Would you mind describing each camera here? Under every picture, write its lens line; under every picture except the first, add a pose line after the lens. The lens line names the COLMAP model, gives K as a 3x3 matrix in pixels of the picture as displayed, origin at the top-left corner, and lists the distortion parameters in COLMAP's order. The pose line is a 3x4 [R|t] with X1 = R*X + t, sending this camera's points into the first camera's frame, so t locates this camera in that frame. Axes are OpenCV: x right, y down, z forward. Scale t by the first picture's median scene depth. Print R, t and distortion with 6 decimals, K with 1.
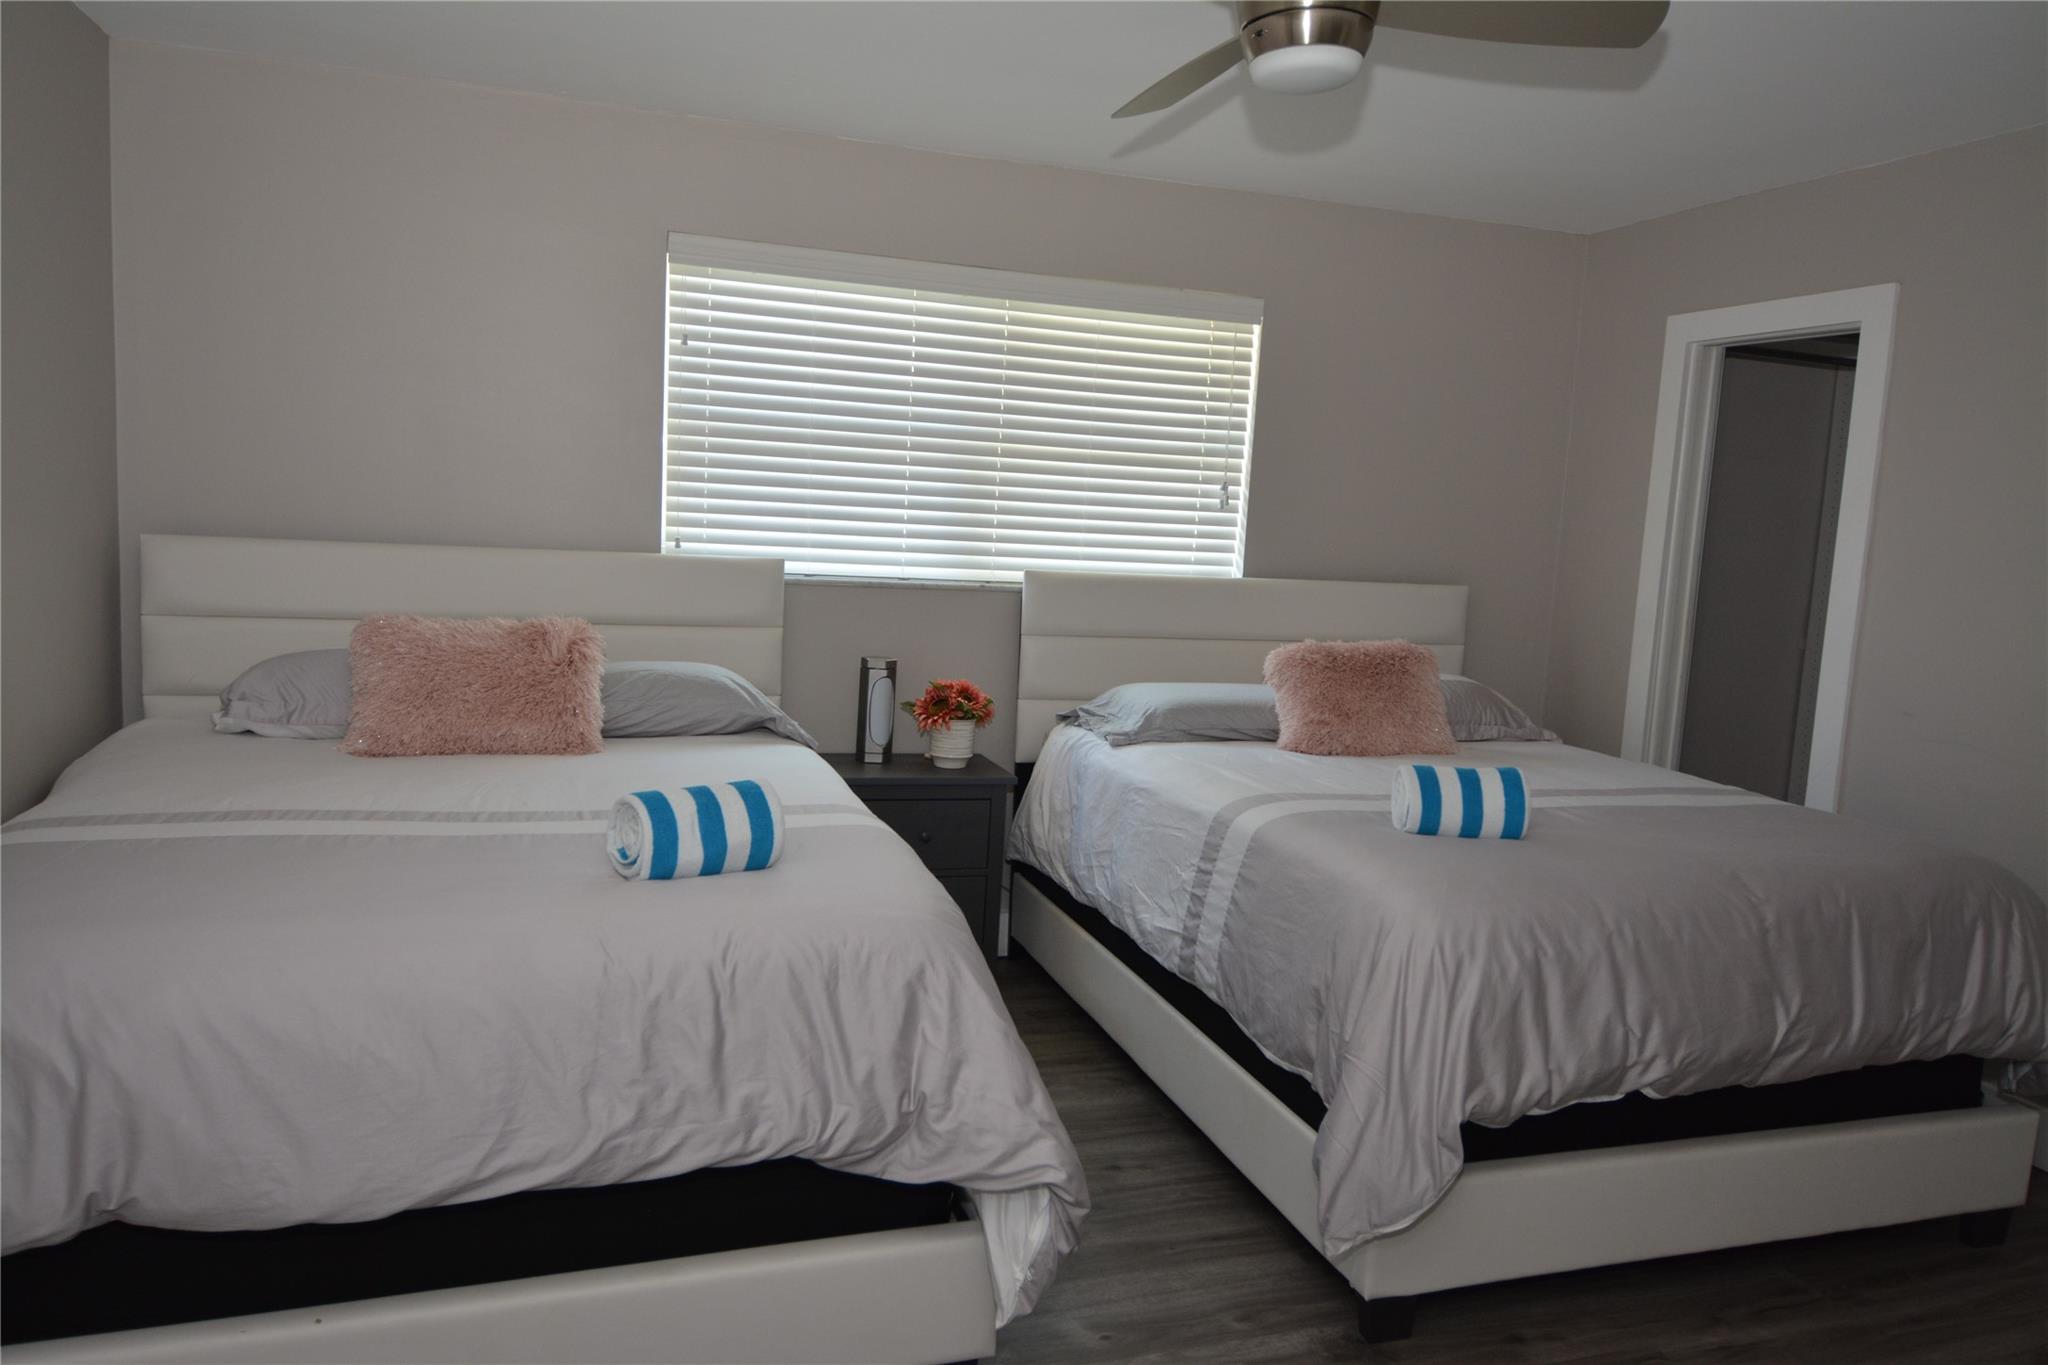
lens RADIAL K [[1404.4, 0, 1022.2], [0, 1404.4, 684.2], [0, 0, 1]] dist [0.024310, -0.007876]
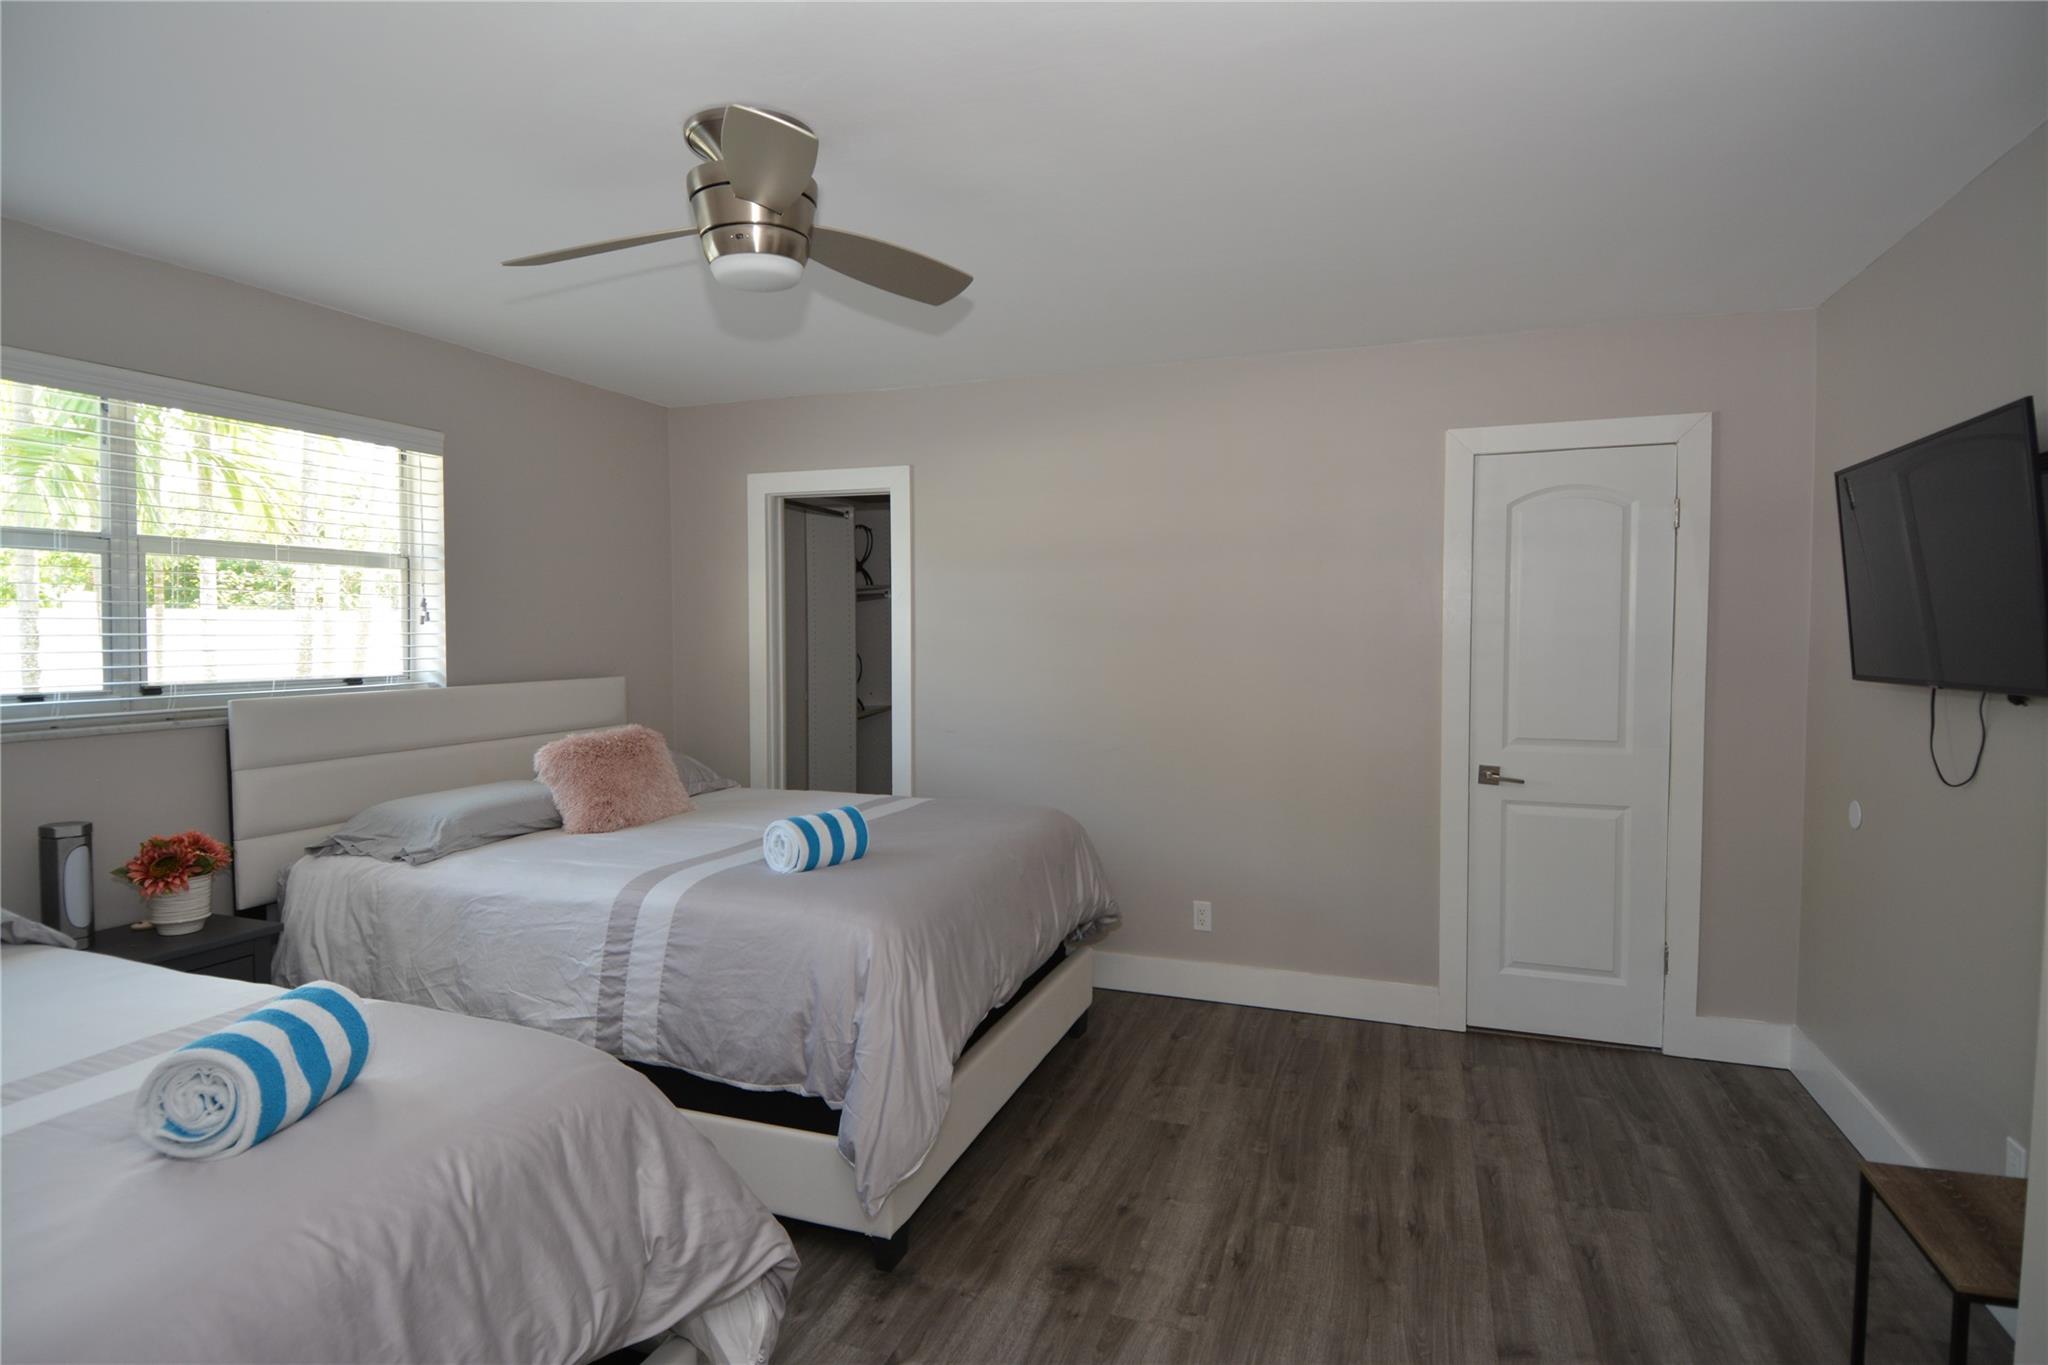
lens RADIAL K [[1075.1, 0, 1023.9], [0, 1075.1, 678.4], [0, 0, 1]] dist [0.013908, -0.018722]
pose [[0.607561, -0.087463, 0.789443, -0.333375], [0.129767, 0.991494, 0.009979, -0.048761], [-0.783601, 0.096381, 0.613743, 0.213077]]
